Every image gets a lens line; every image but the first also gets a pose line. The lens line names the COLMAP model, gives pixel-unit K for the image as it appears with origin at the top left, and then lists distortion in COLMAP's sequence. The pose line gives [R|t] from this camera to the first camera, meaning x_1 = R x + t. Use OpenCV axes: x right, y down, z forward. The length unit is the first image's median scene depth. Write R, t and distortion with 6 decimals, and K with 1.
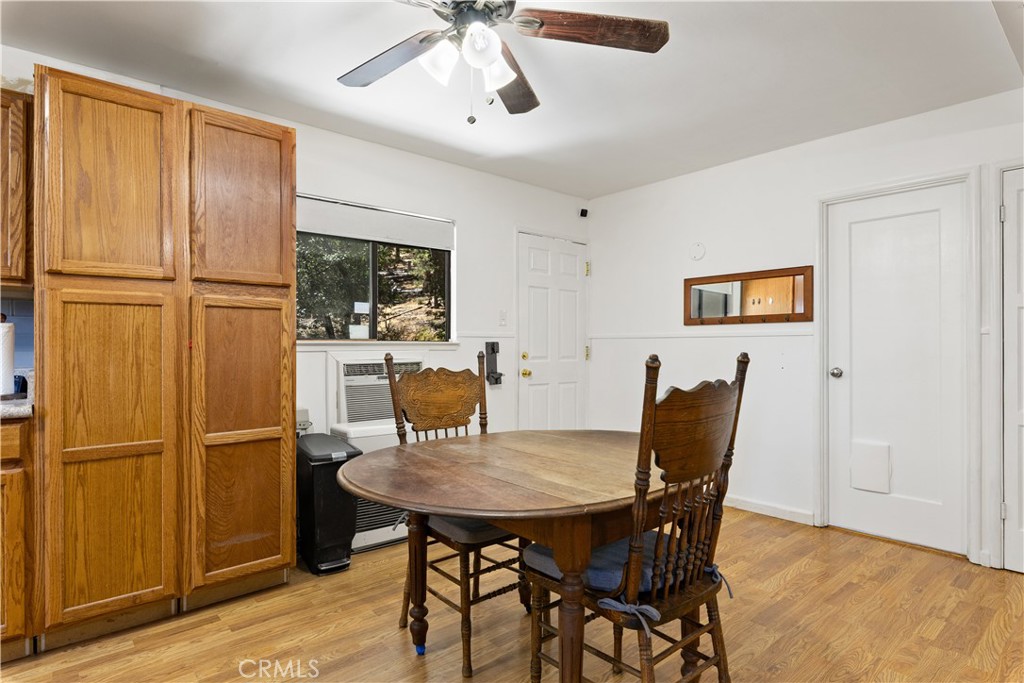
lens RADIAL K [[544.5, 0, 512.0], [0, 544.5, 341.5], [0, 0, 1]] dist [0.002436, -0.000073]
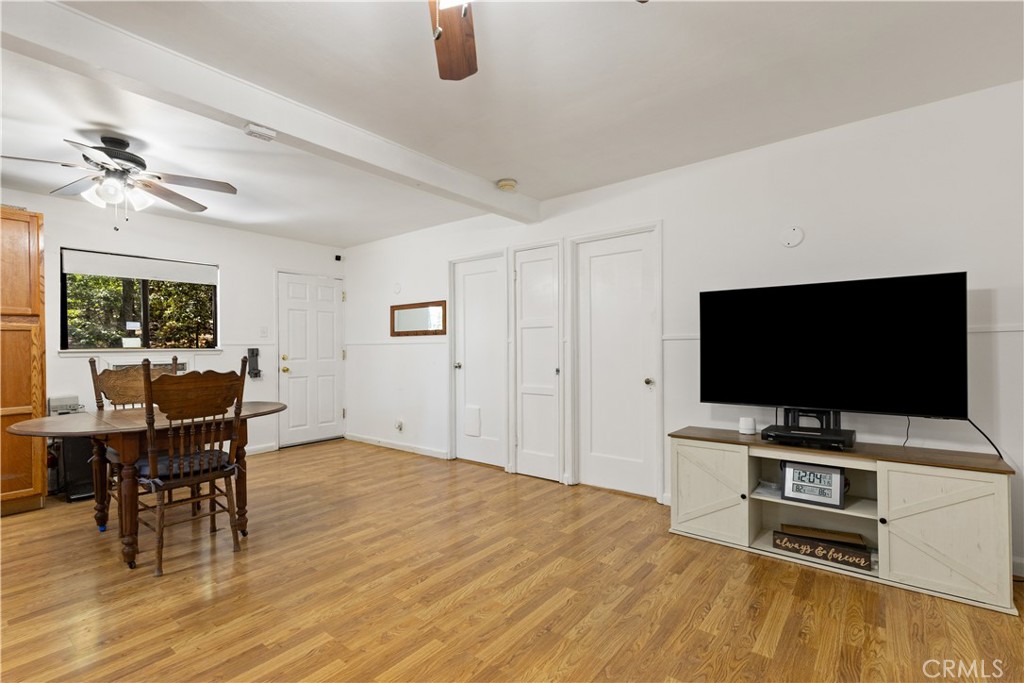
lens RADIAL K [[461.7, 0, 515.0], [0, 461.7, 347.0], [0, 0, 1]] dist [-0.000095, 0.000125]
pose [[0.981597, -0.007659, 0.190812, 0.493439], [0.006058, 0.999941, 0.008975, -0.011333], [-0.190870, -0.007654, 0.981585, -0.403715]]
